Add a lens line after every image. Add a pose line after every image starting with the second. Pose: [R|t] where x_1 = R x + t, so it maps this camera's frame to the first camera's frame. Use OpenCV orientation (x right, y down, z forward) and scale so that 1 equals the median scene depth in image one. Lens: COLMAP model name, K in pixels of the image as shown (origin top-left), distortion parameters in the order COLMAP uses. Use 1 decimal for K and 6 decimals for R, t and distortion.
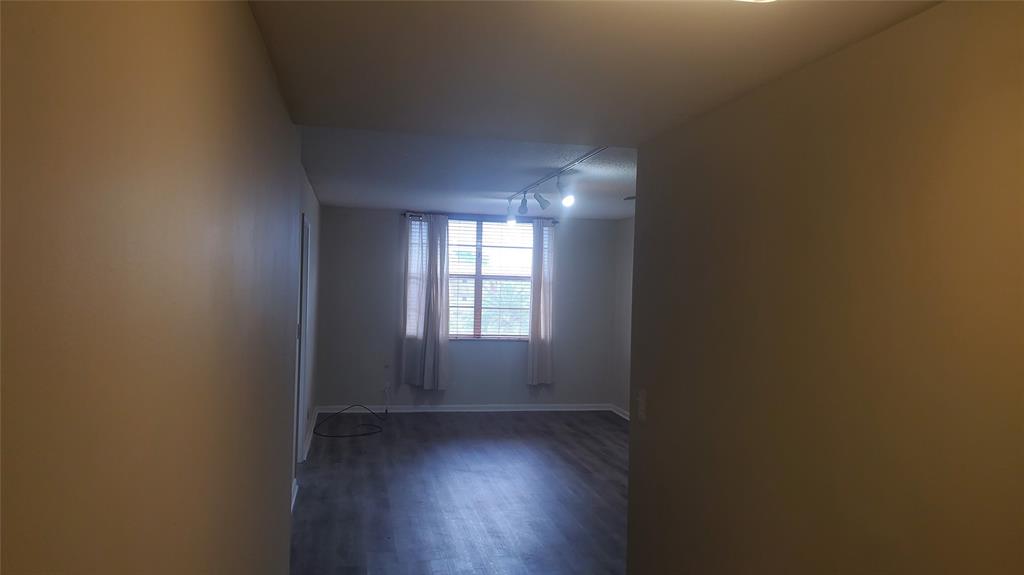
lens RADIAL K [[782.6, 0, 515.3], [0, 782.6, 297.5], [0, 0, 1]] dist [0.092537, -0.263371]
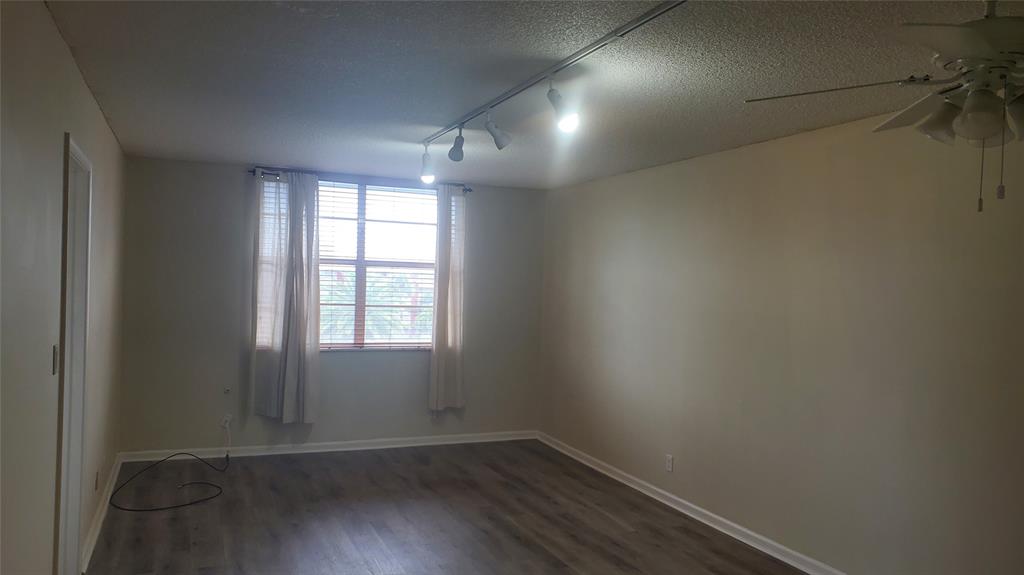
lens RADIAL K [[782.6, 0, 515.3], [0, 782.6, 297.5], [0, 0, 1]] dist [0.092537, -0.263371]
pose [[0.981220, -0.001944, 0.192882, -0.048567], [-0.000123, 0.999943, 0.010707, -0.002232], [-0.192891, -0.010530, 0.981164, 0.270712]]
